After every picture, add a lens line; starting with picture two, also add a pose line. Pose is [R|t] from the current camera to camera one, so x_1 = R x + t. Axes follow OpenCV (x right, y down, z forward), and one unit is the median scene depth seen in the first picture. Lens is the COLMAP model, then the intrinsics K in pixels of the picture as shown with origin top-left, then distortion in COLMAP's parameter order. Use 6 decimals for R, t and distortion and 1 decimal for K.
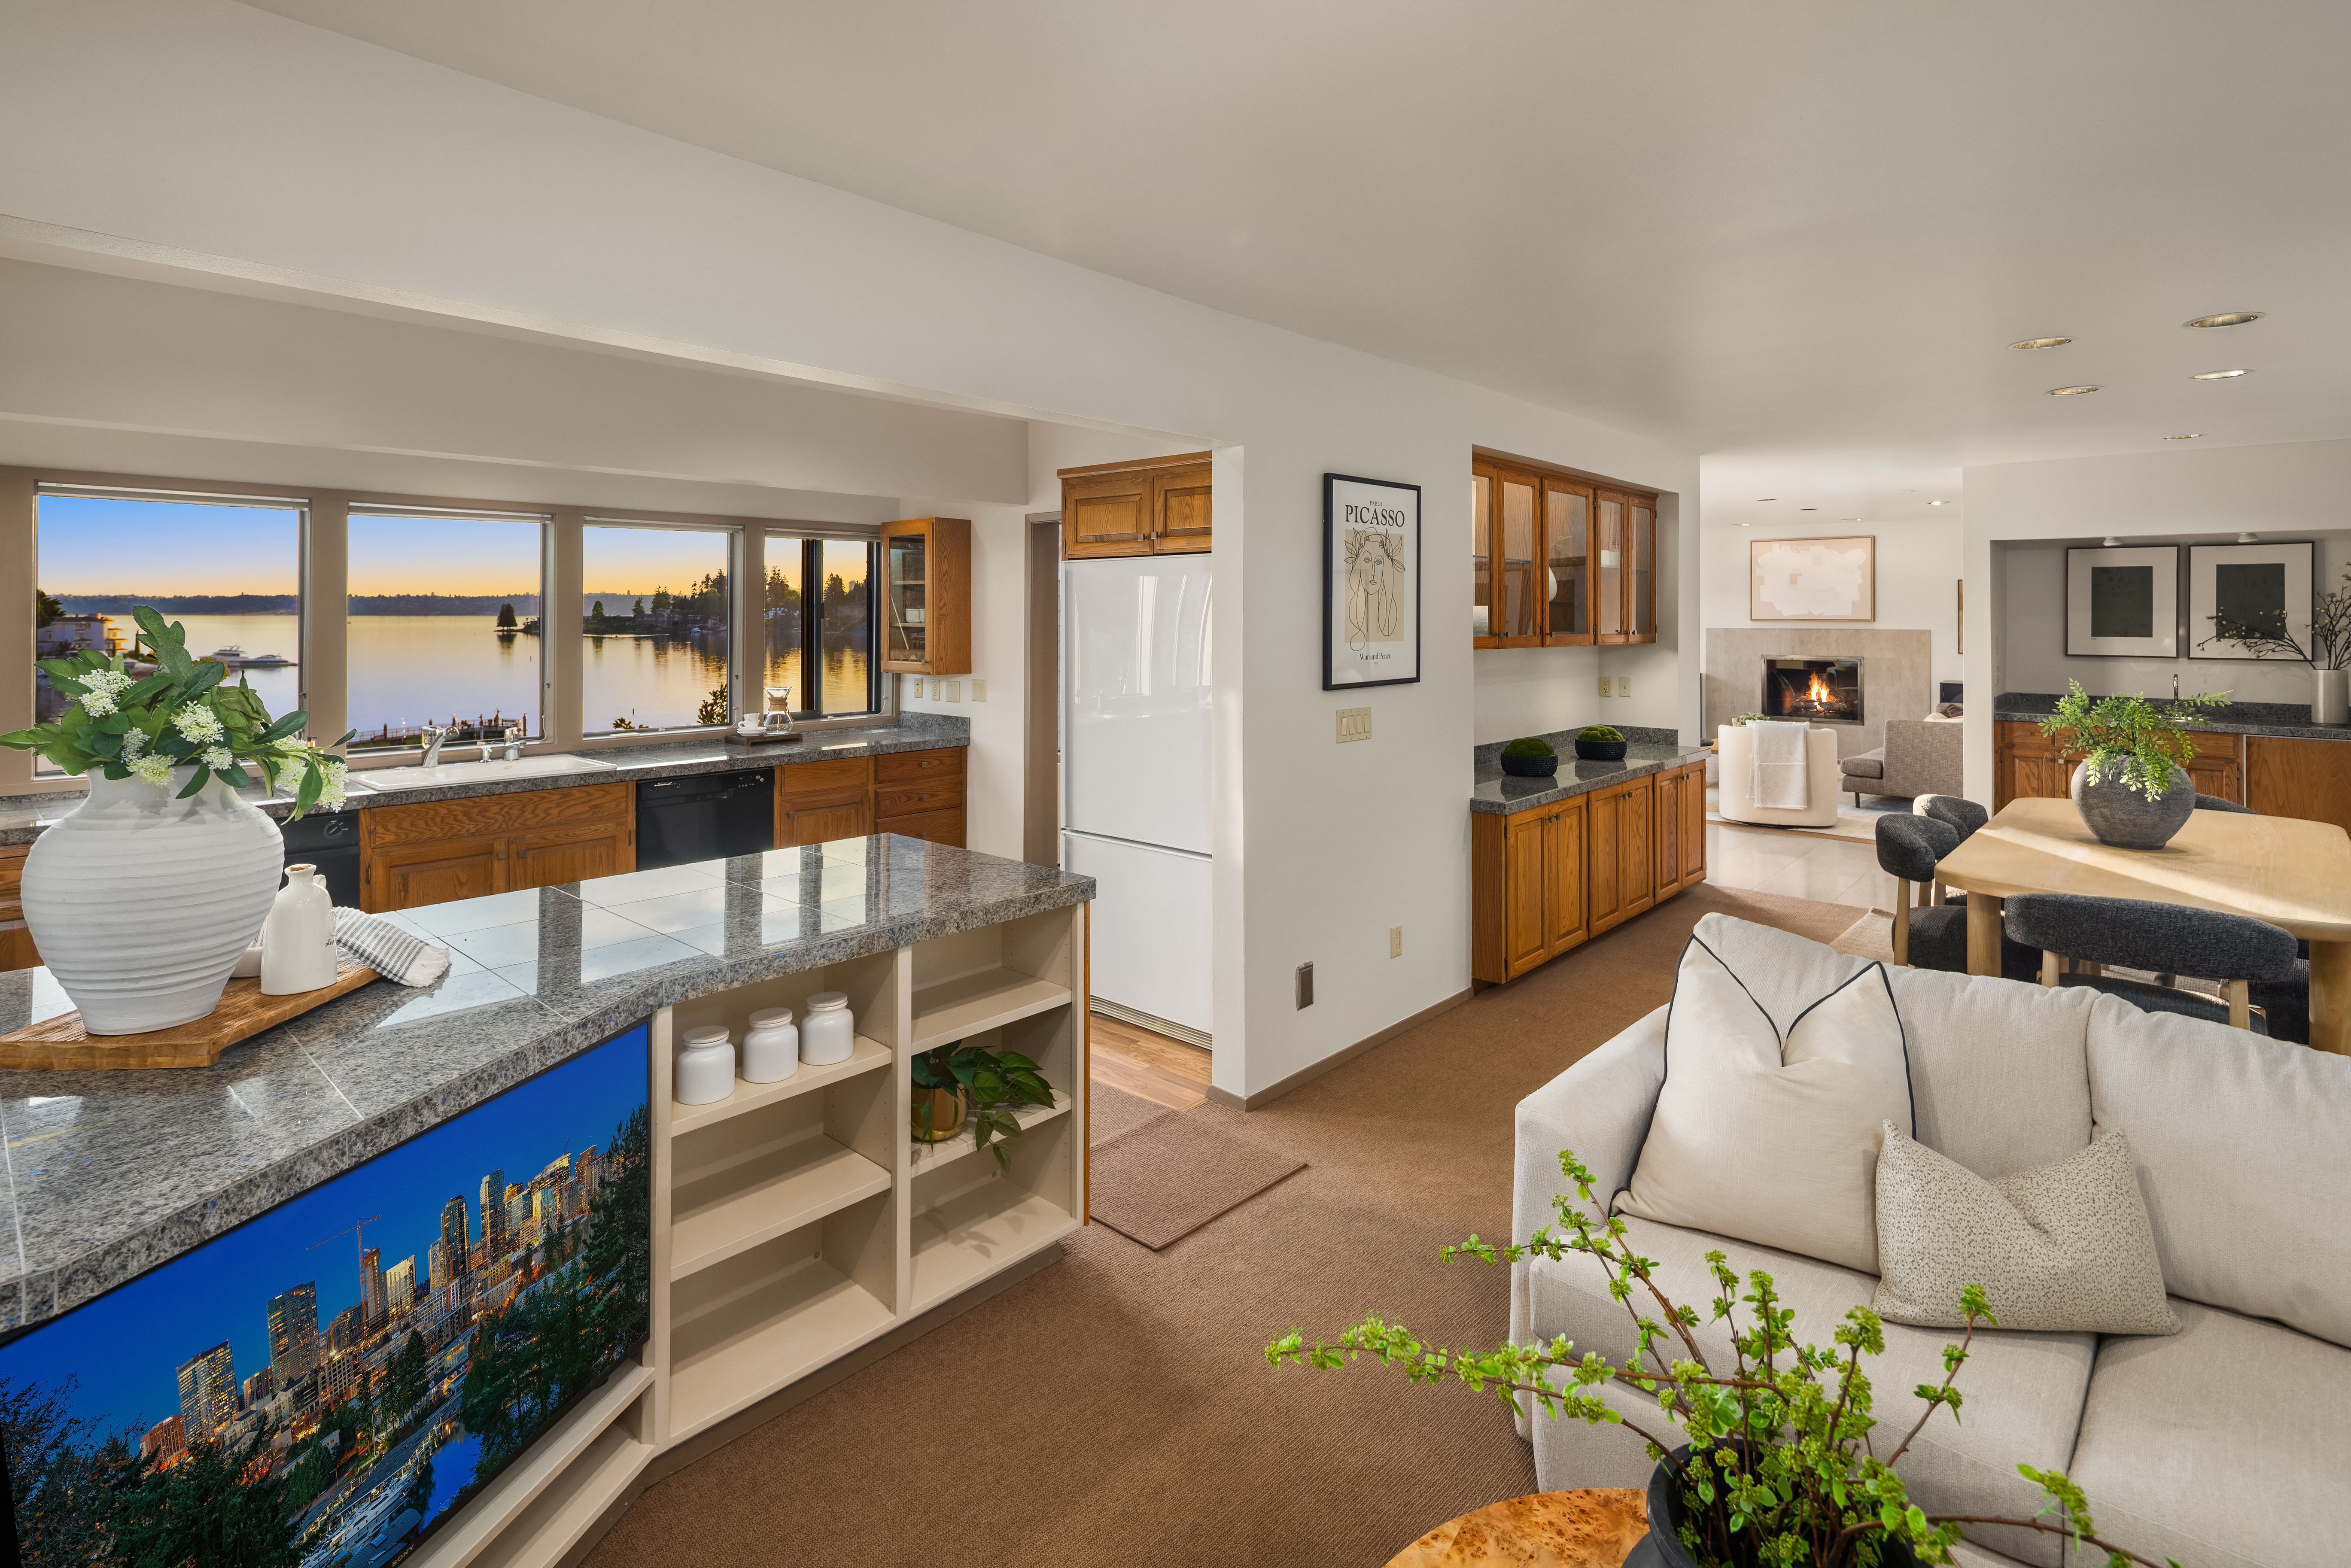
lens RADIAL K [[1134.8, 0, 1178.6], [0, 1134.8, 616.4], [0, 0, 1]] dist [0.002053, -0.000766]
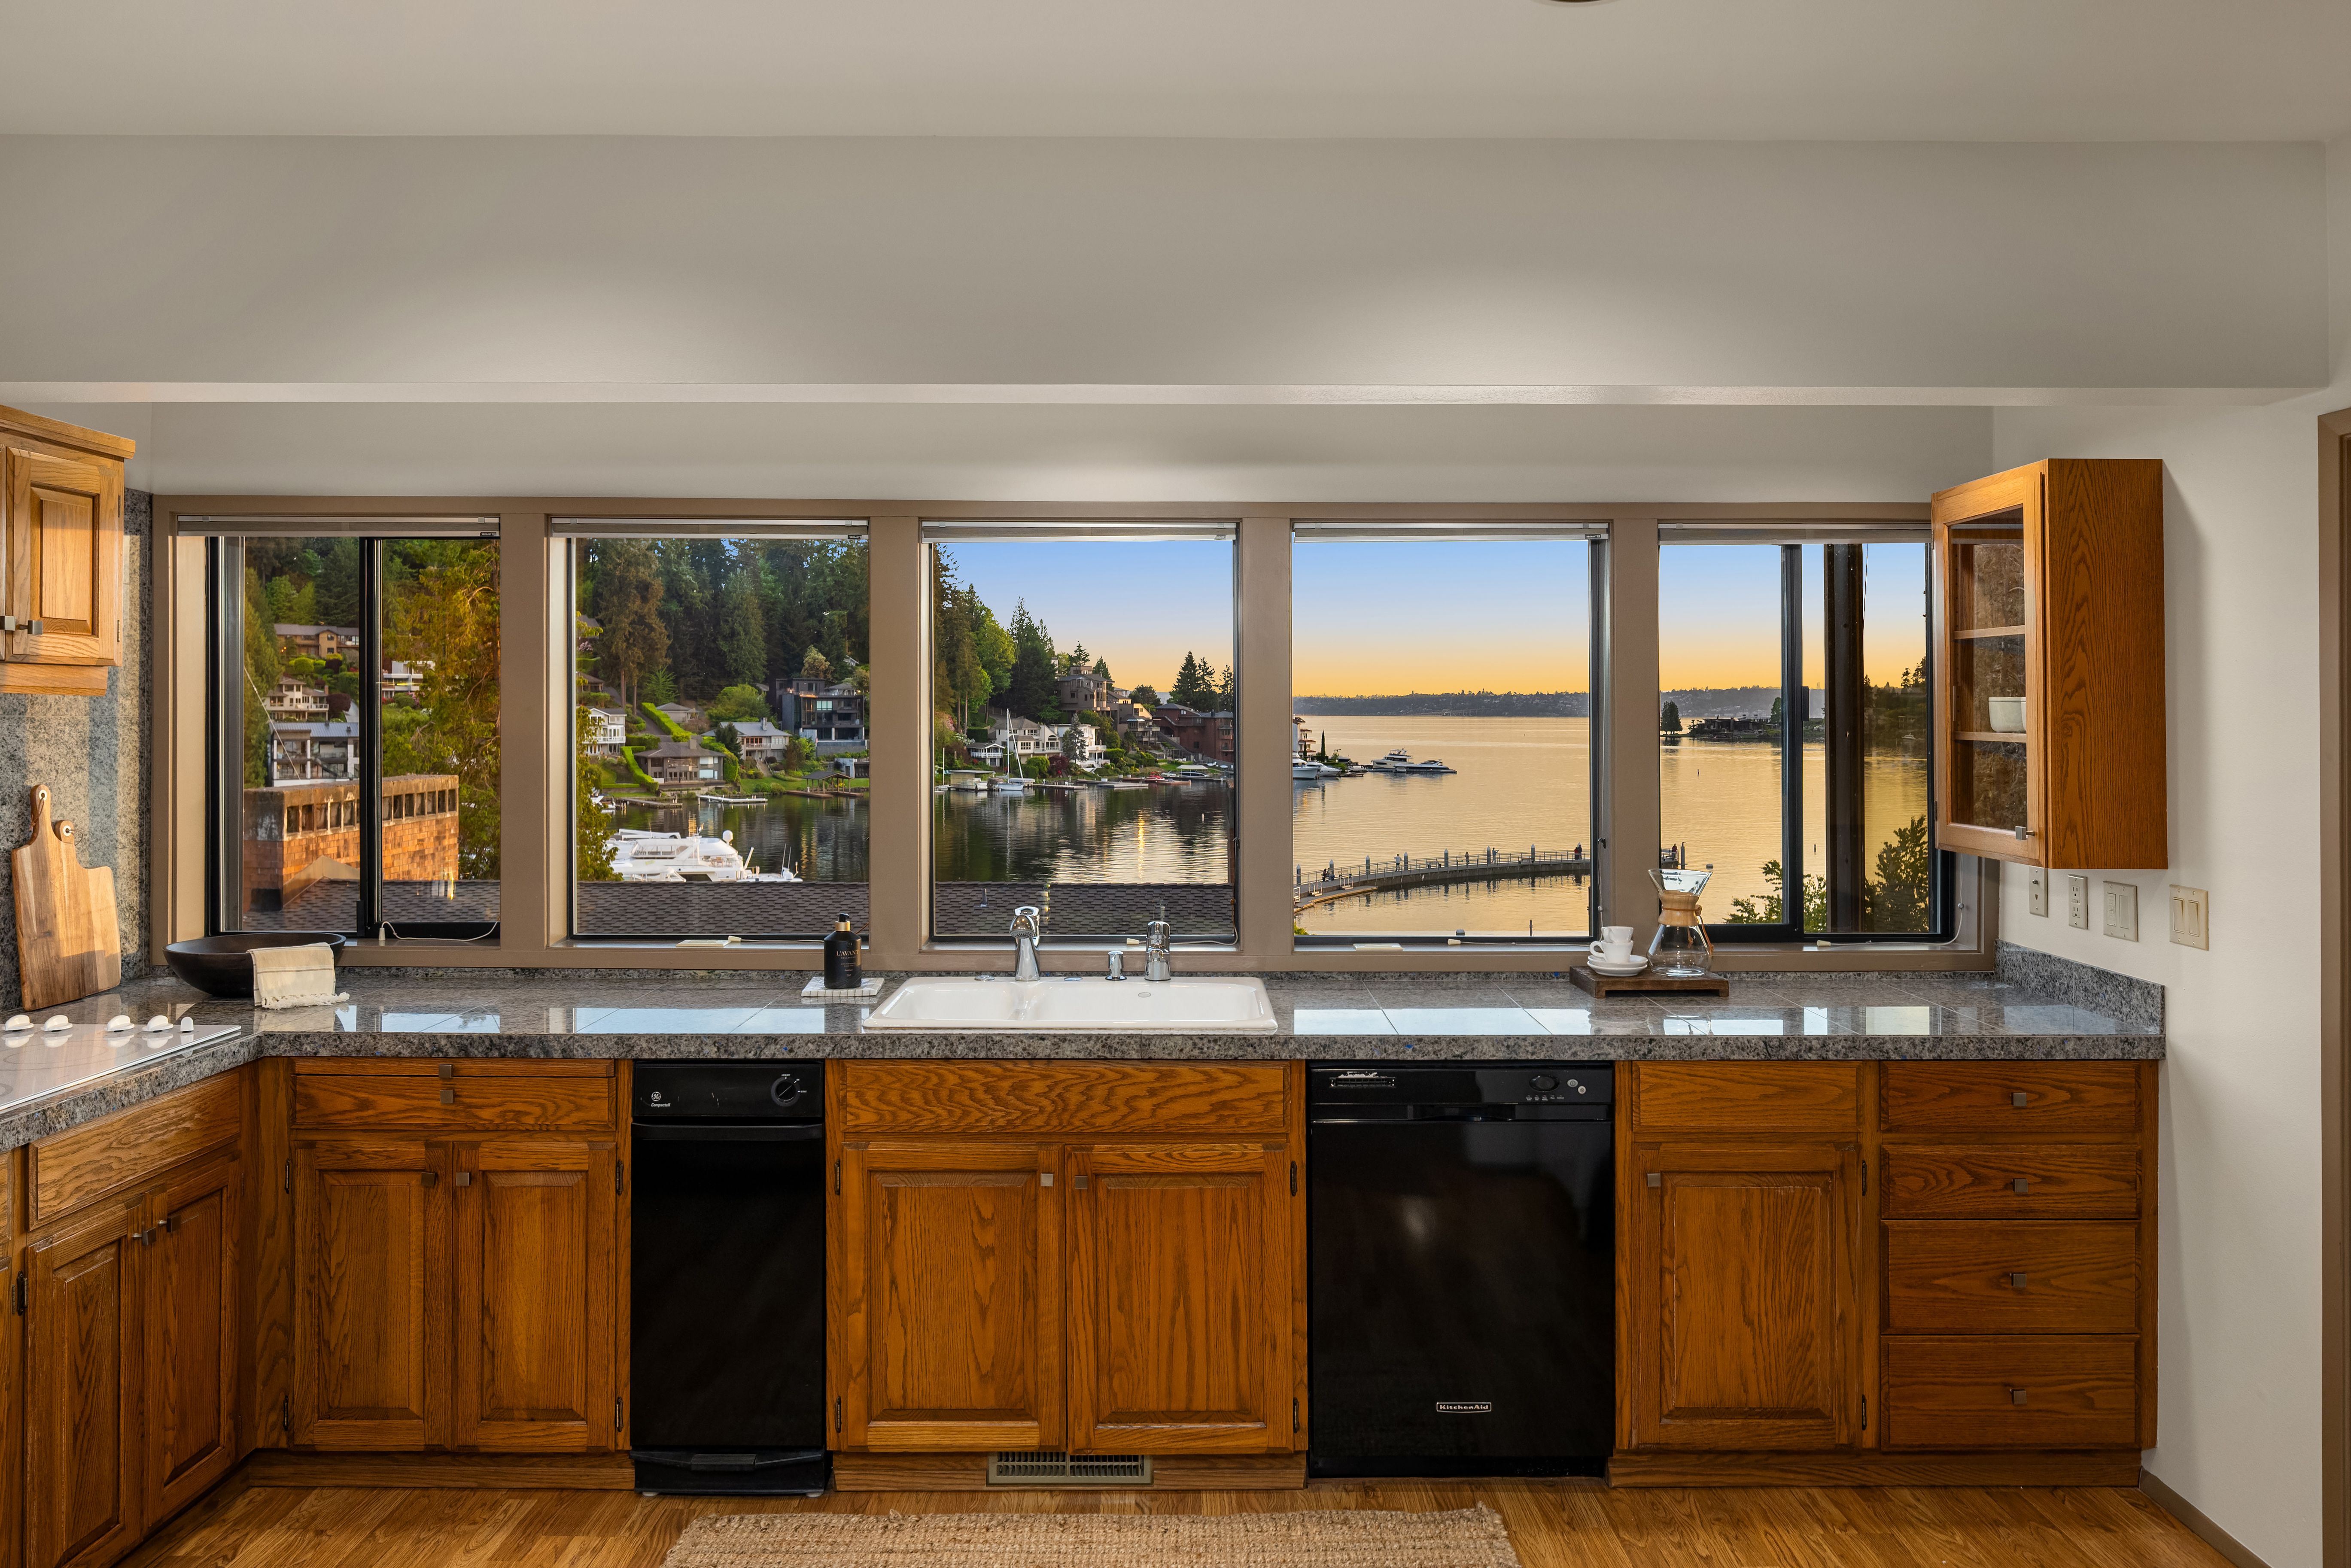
lens RADIAL K [[1604.6, 0, 1205.9], [0, 1604.6, 693.3], [0, 0, 1]] dist [-0.006145, 0.000587]
pose [[0.685115, -0.006506, -0.728406, -0.016298], [-0.005126, 0.999892, -0.013753, 0.000817], [0.728417, 0.013156, 0.685008, 0.461130]]
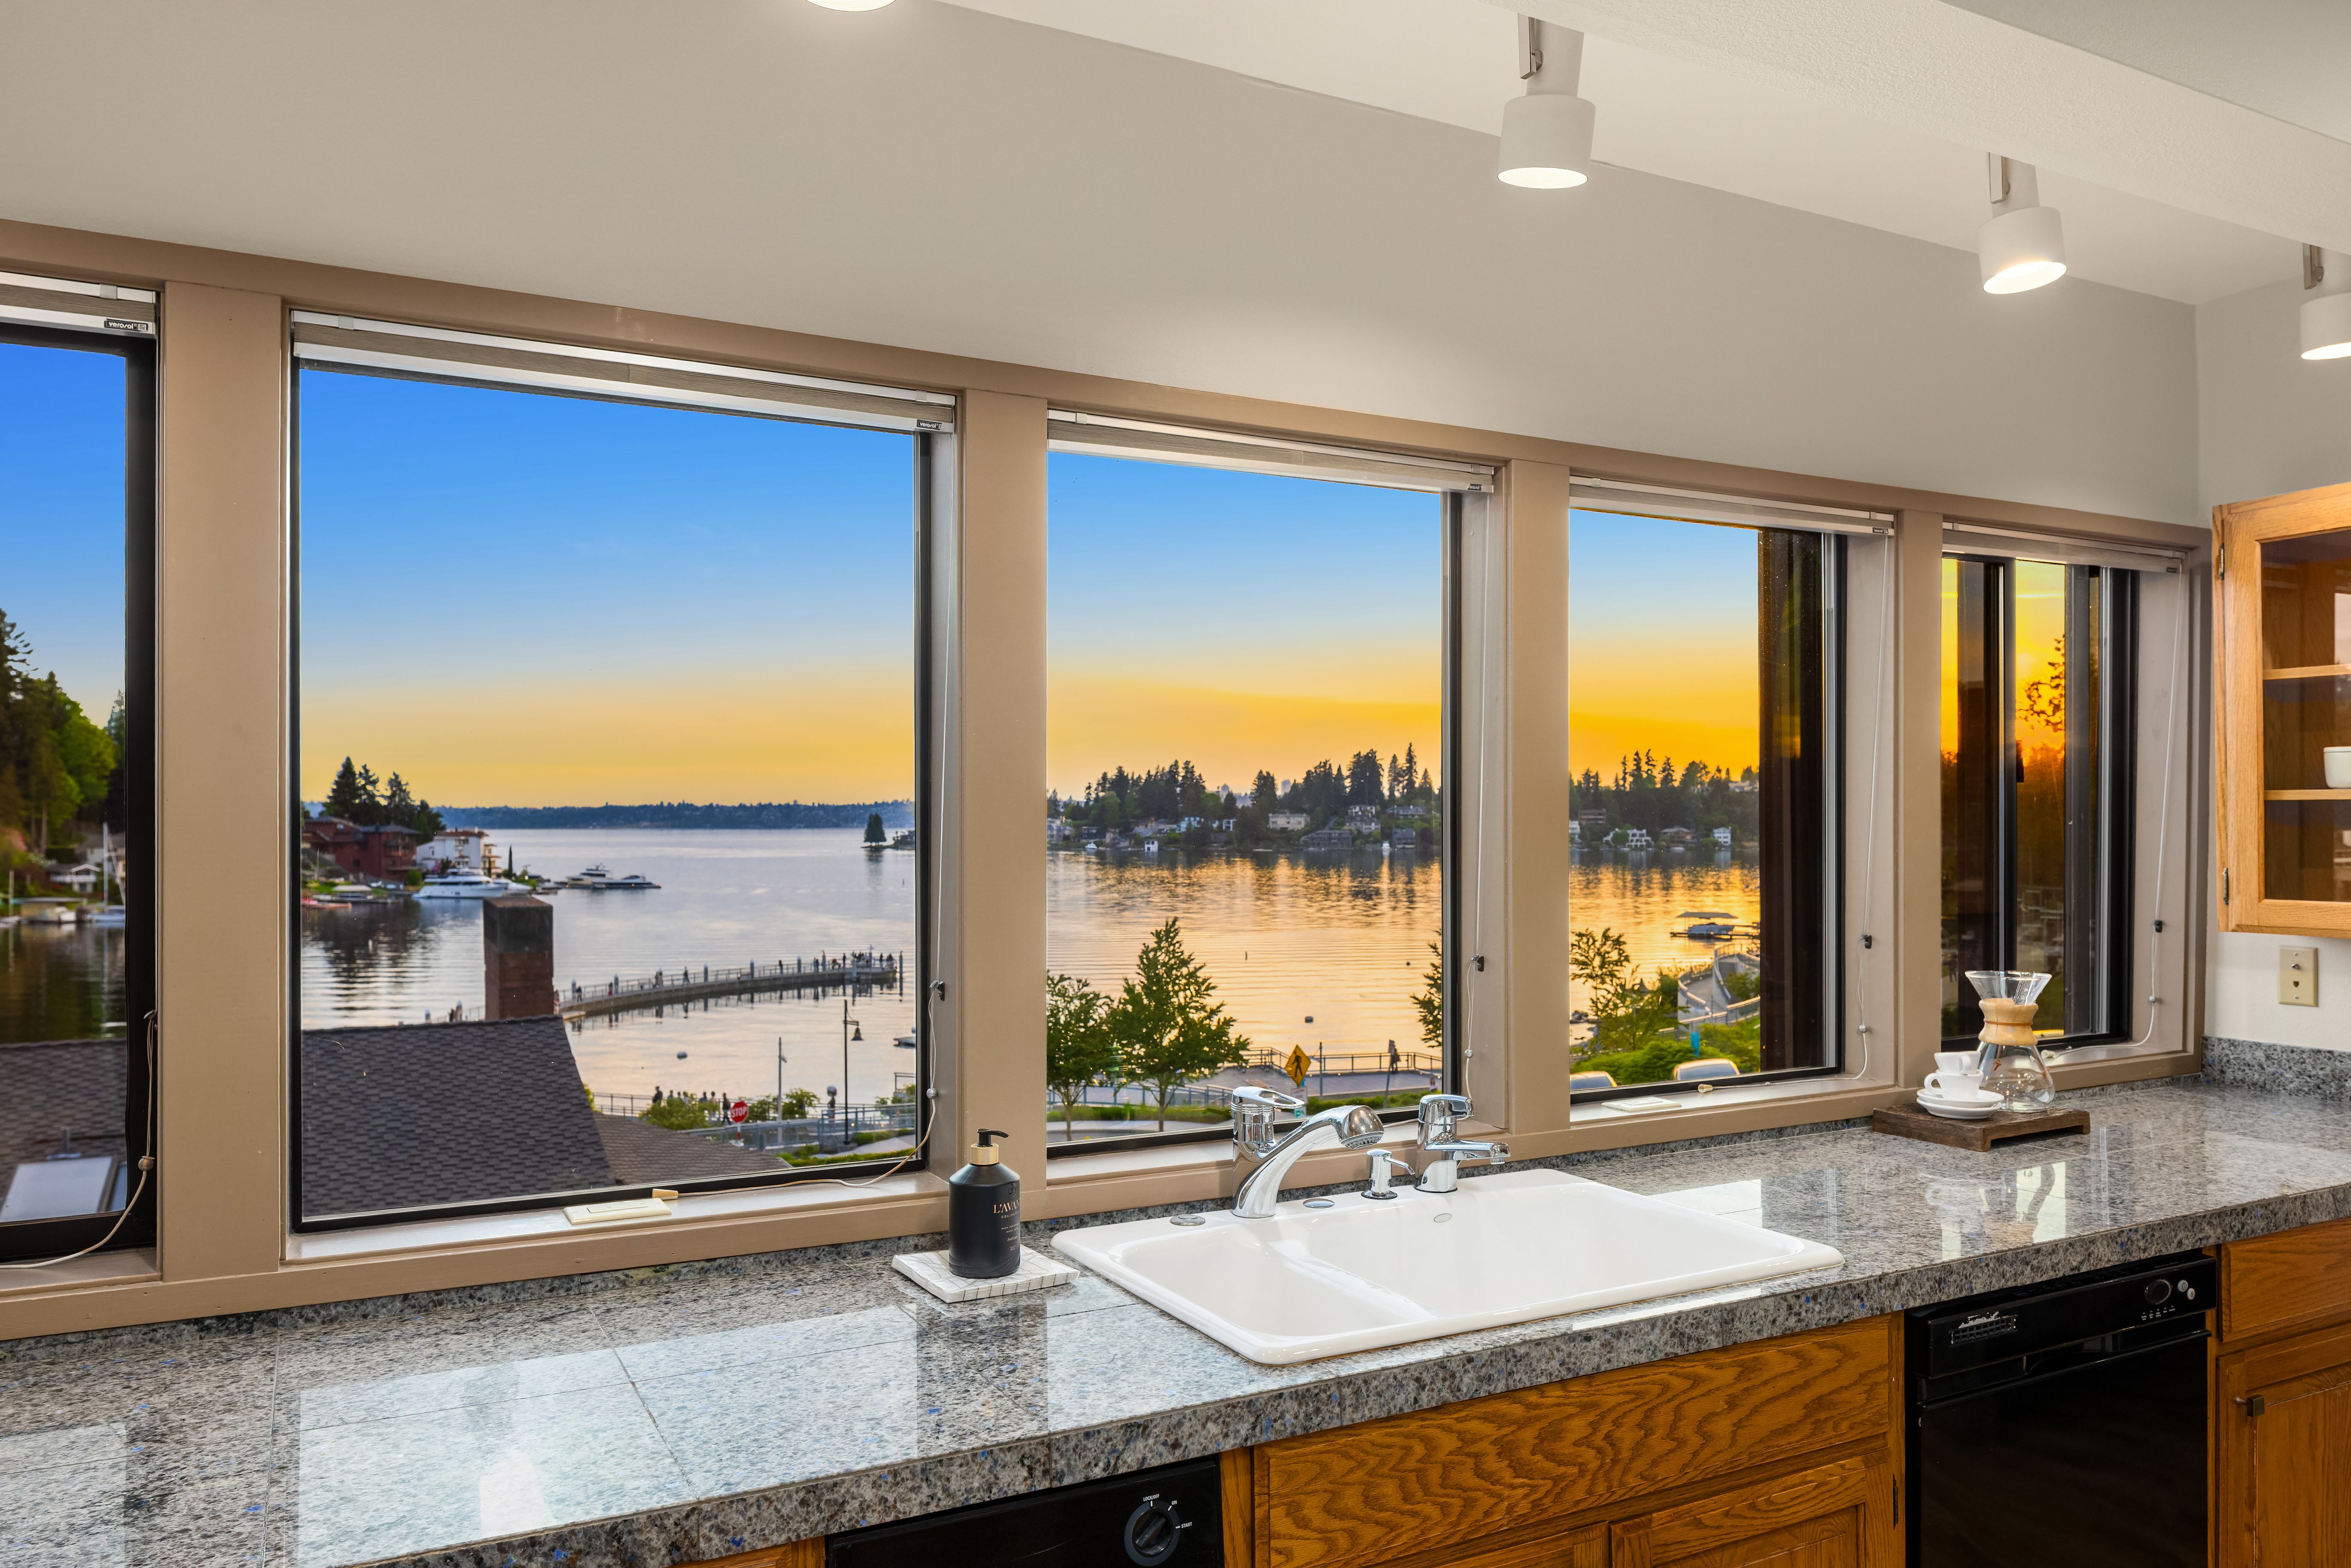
lens RADIAL K [[1604.6, 0, 1189.1], [0, 1604.6, 781.7], [0, 0, 1]] dist [-0.006145, 0.000587]
pose [[0.942289, -0.010922, -0.334623, -0.464317], [0.001162, 0.999568, -0.029354, 0.018860], [0.334800, 0.027272, 0.941895, 0.493143]]
